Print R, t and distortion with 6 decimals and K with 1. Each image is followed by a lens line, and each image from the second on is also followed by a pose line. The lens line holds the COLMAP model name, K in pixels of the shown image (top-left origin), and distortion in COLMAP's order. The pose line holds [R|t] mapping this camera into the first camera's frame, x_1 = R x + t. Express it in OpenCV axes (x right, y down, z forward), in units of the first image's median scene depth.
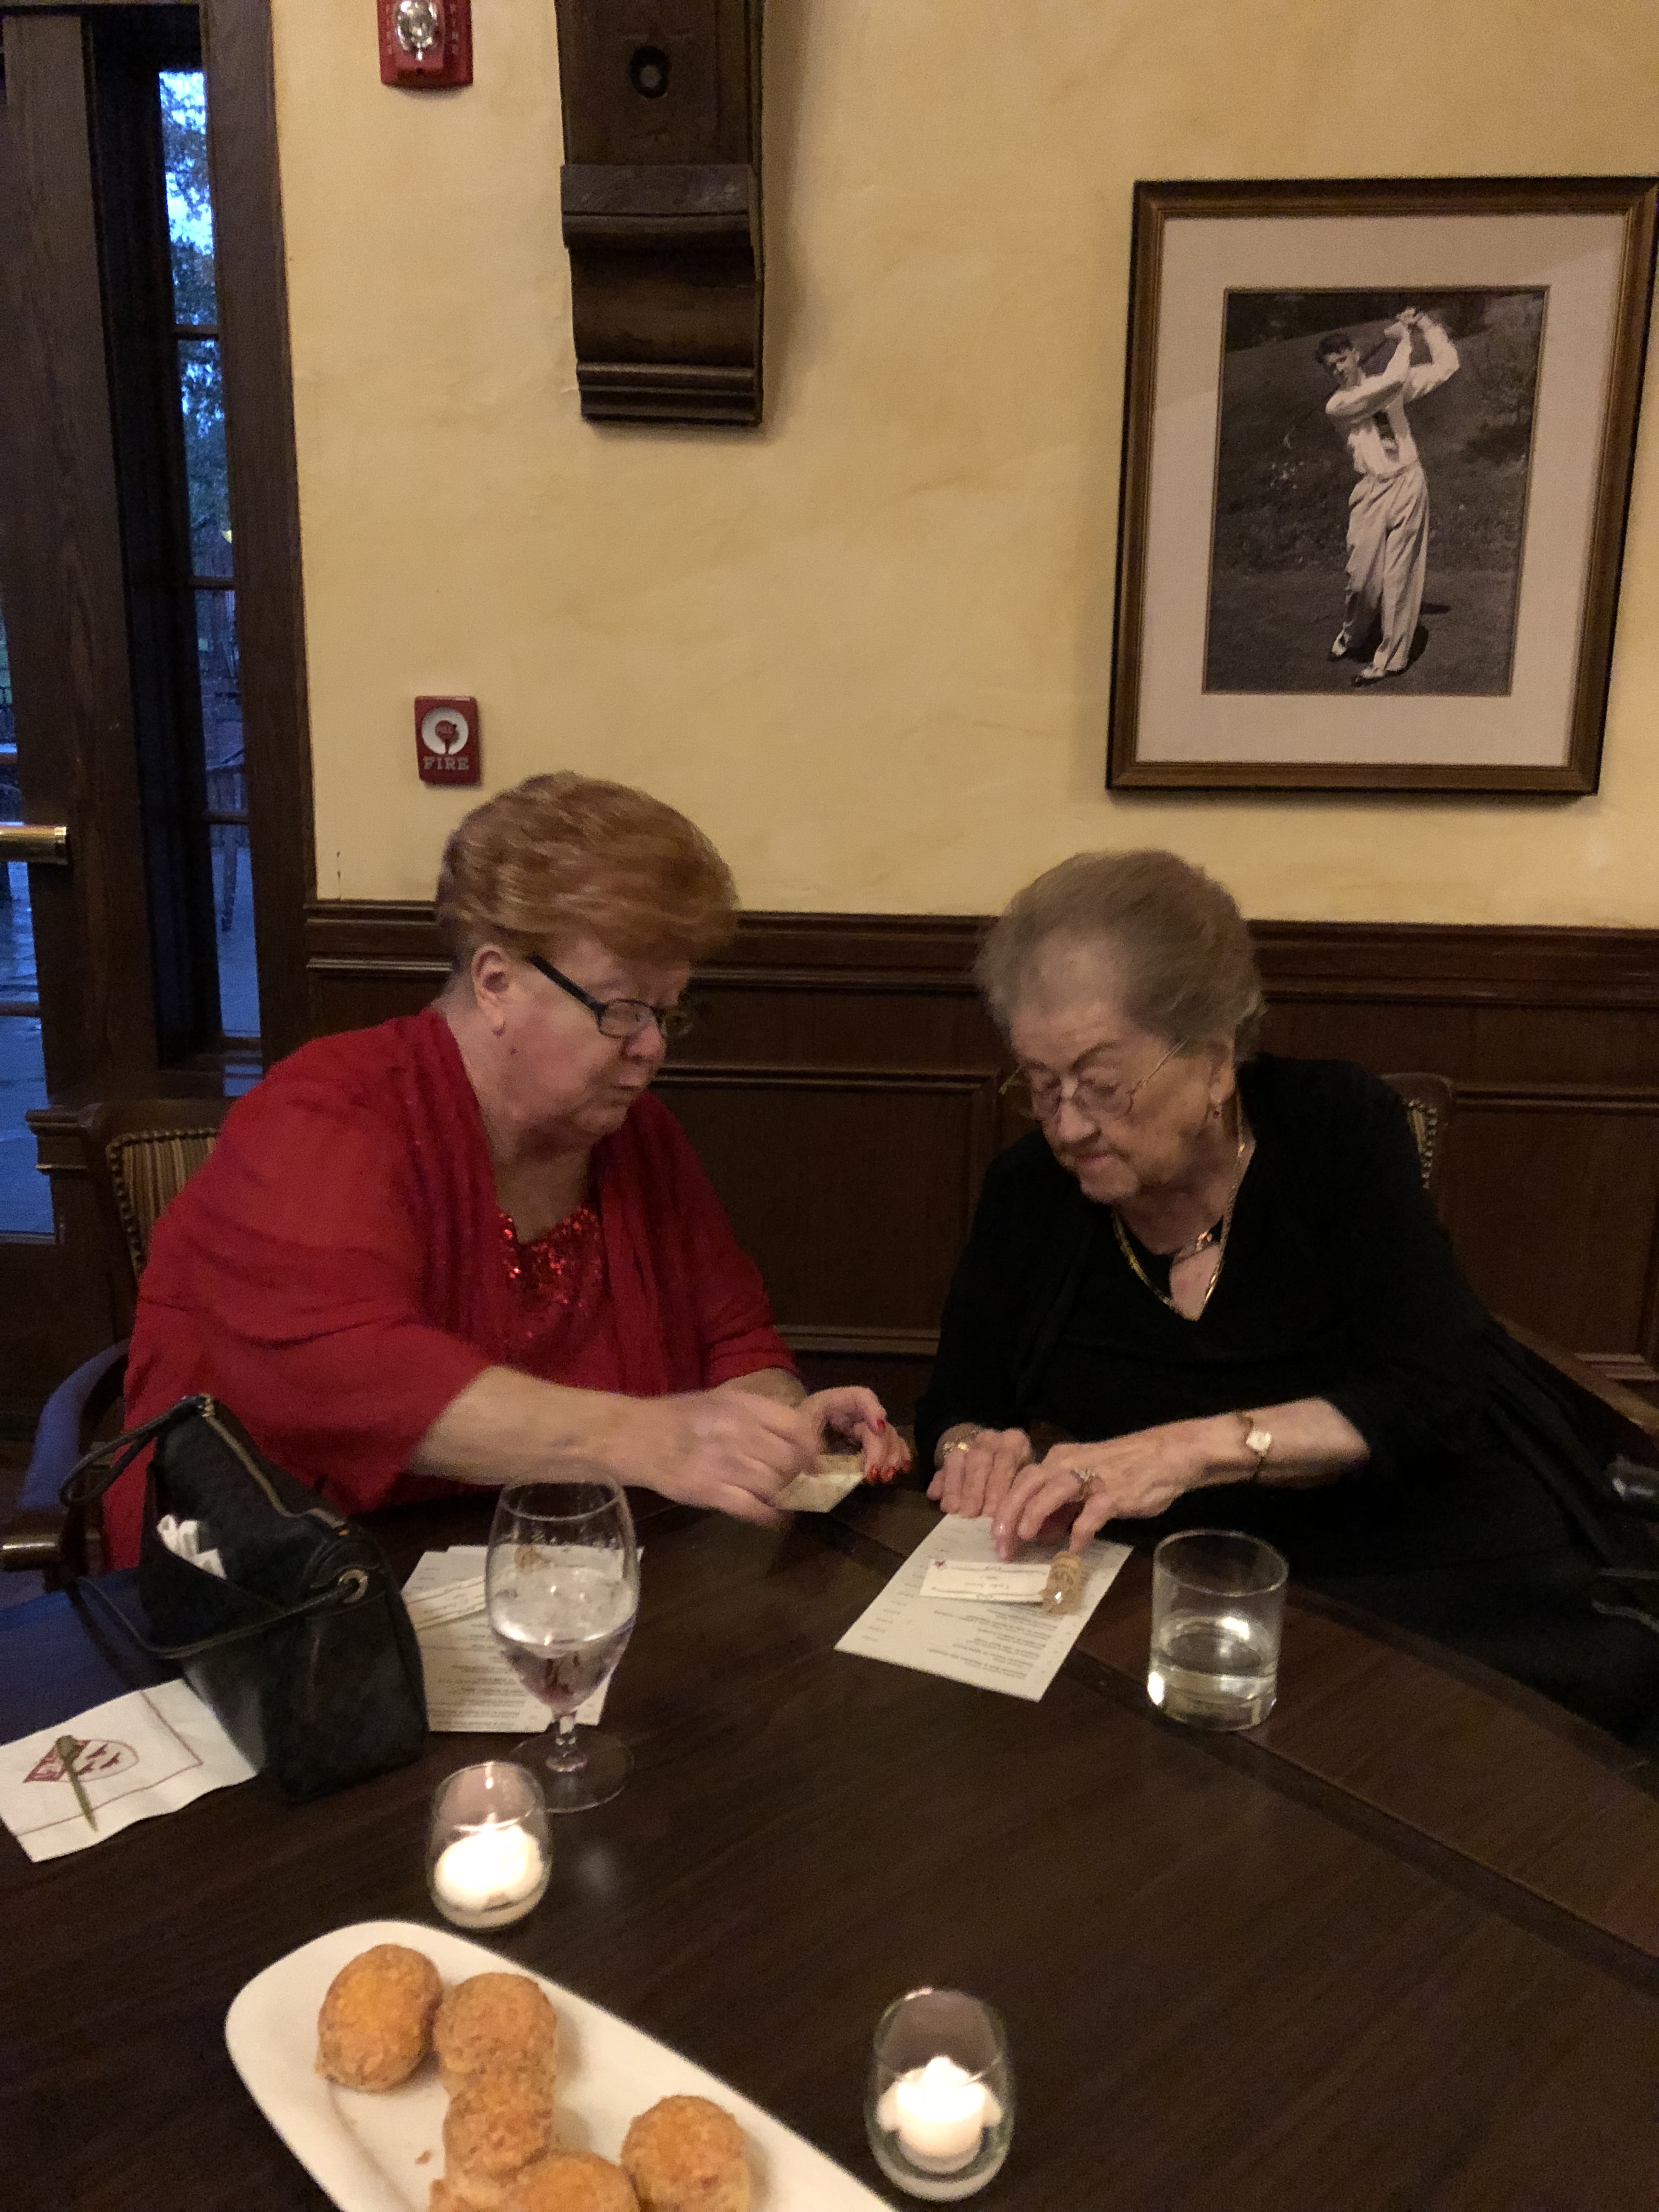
lens RADIAL K [[1825.7, 0, 830.2], [0, 1825.7, 1102.5], [0, 0, 1]] dist [0.029576, -0.013657]
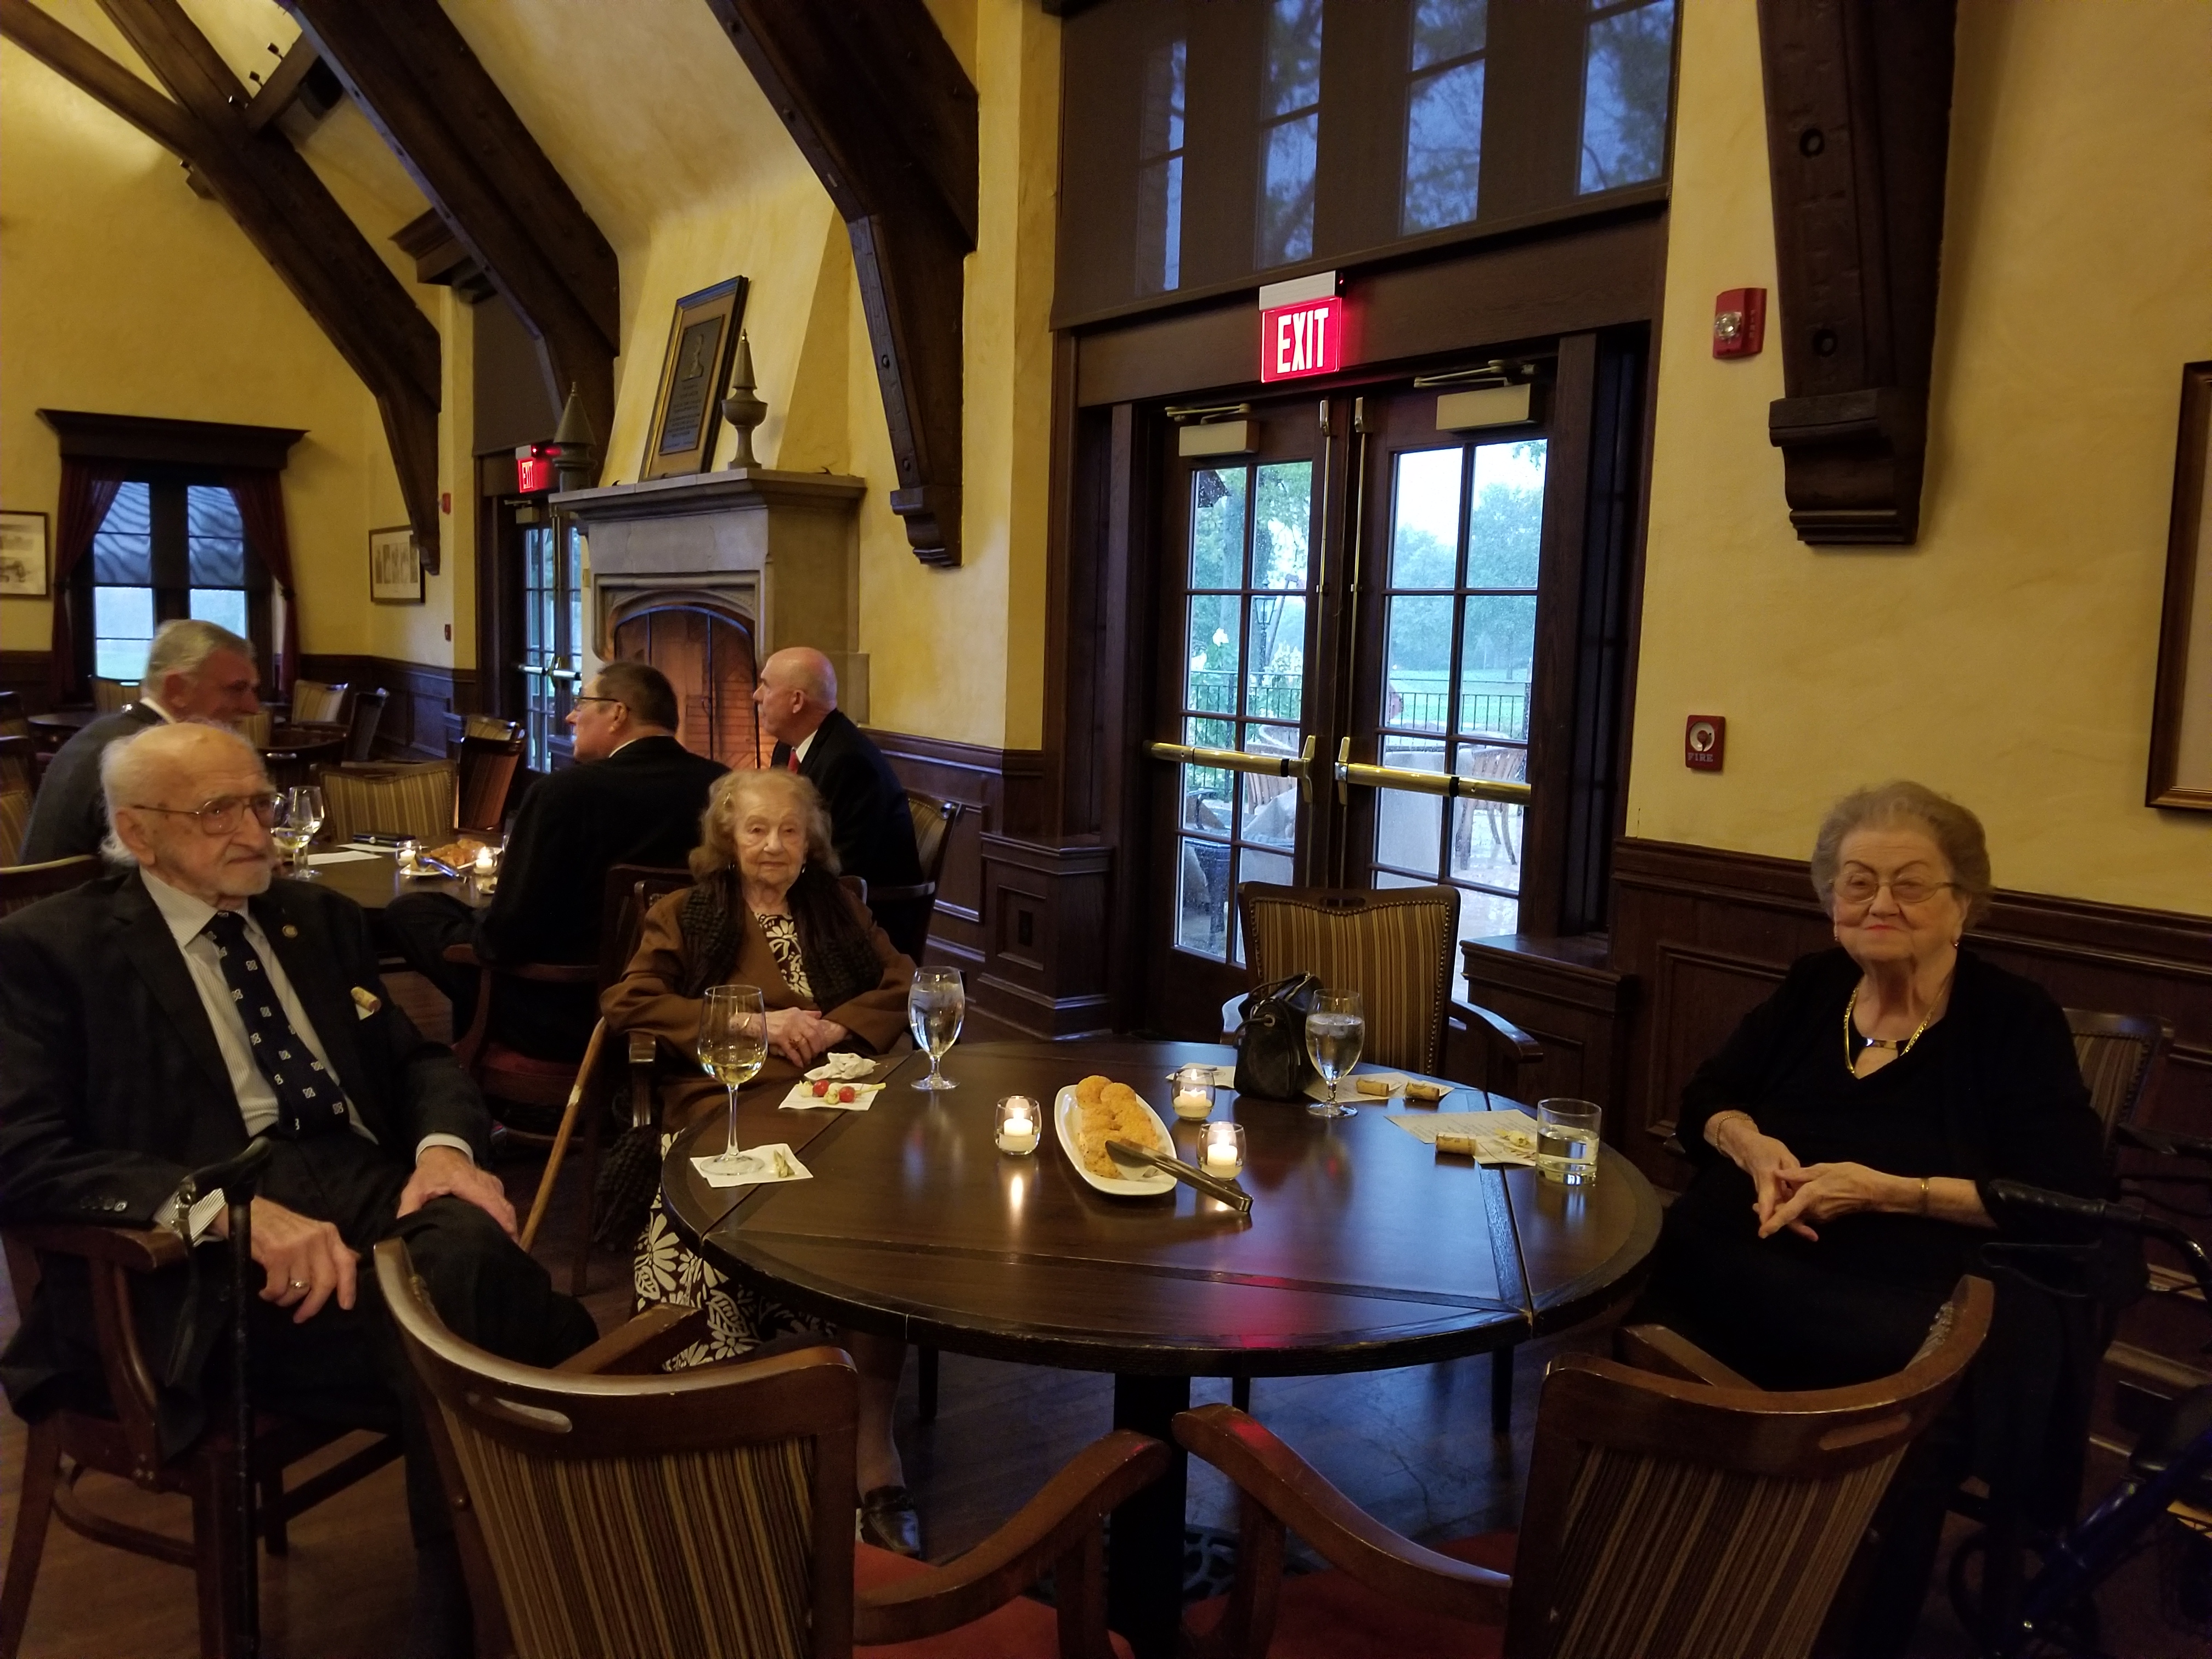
lens RADIAL K [[1680.8, 0, 1107.7], [0, 1680.8, 822.9], [0, 0, 1]] dist [0.013756, -0.006541]
pose [[0.628554, 0.091911, -0.772316, 0.618070], [-0.213057, 0.975357, -0.057323, 0.062652], [0.748015, 0.200578, 0.632647, -0.289417]]
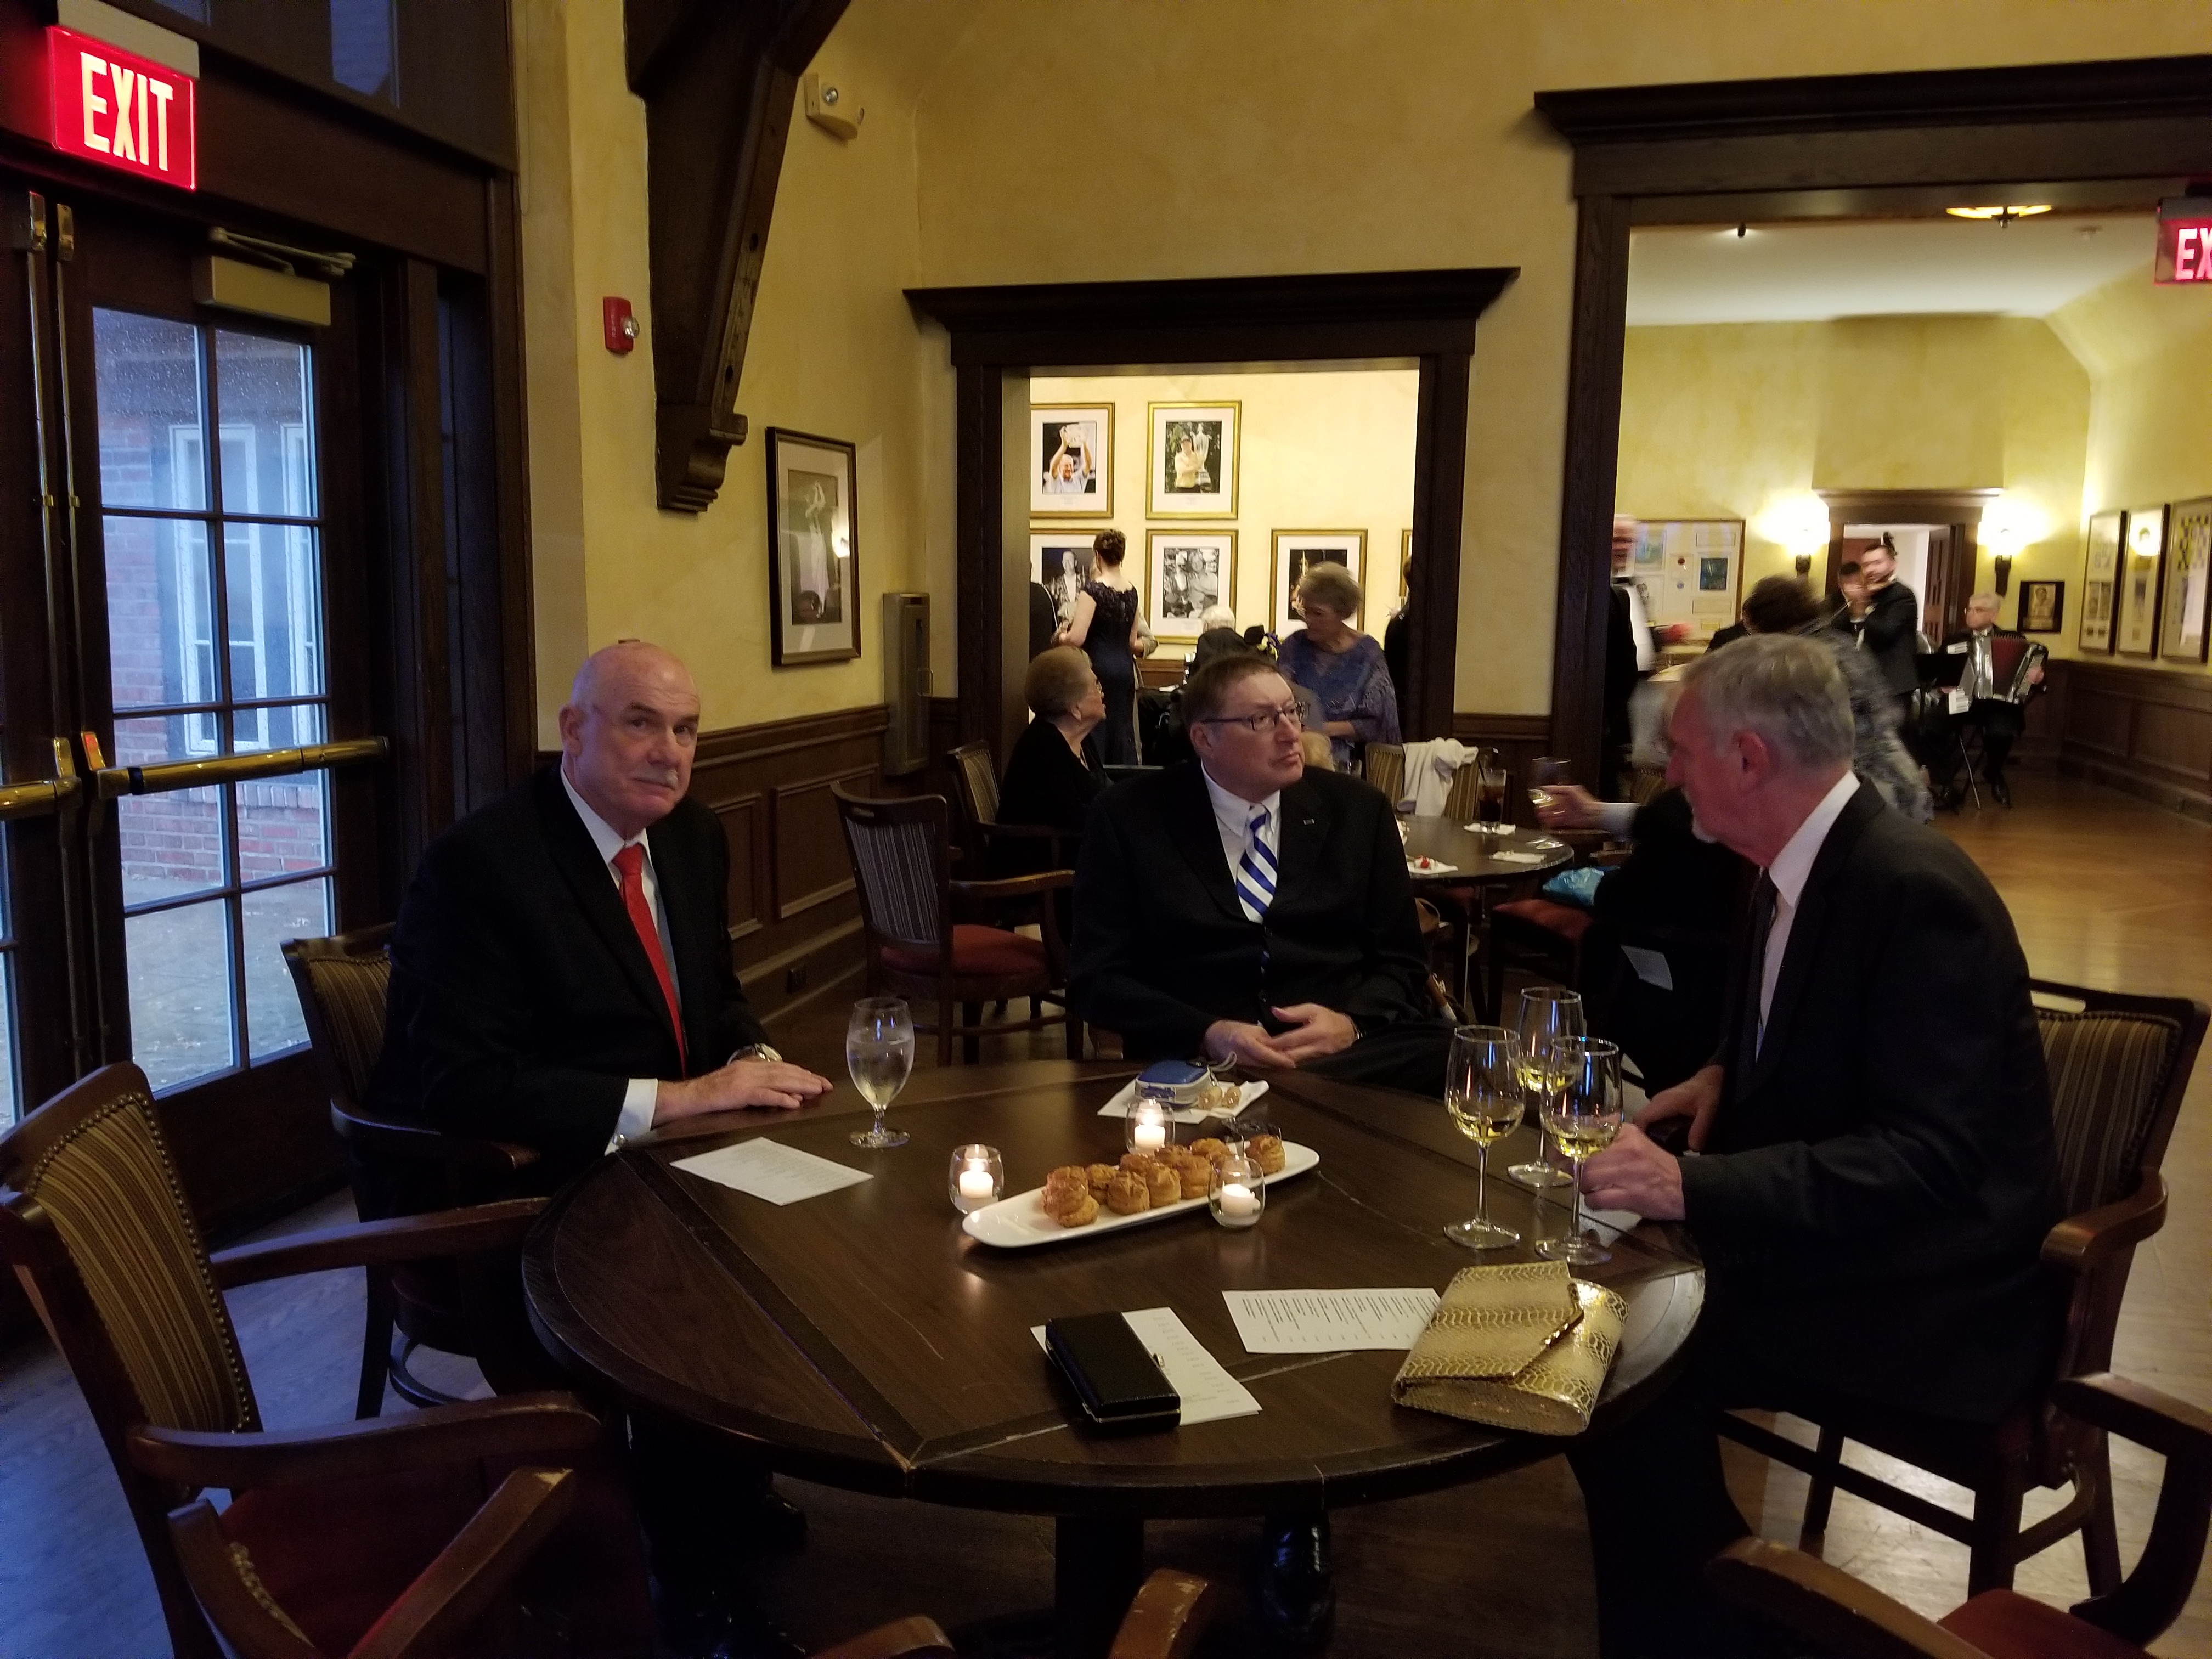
lens RADIAL K [[1680.8, 0, 1094.1], [0, 1680.8, 835.1], [0, 0, 1]] dist [0.013756, -0.006541]
pose [[0.213014, -0.150197, 0.965436, -1.986885], [0.242301, 0.965368, 0.096725, -0.073985], [-0.946528, 0.213322, 0.242030, 0.138294]]
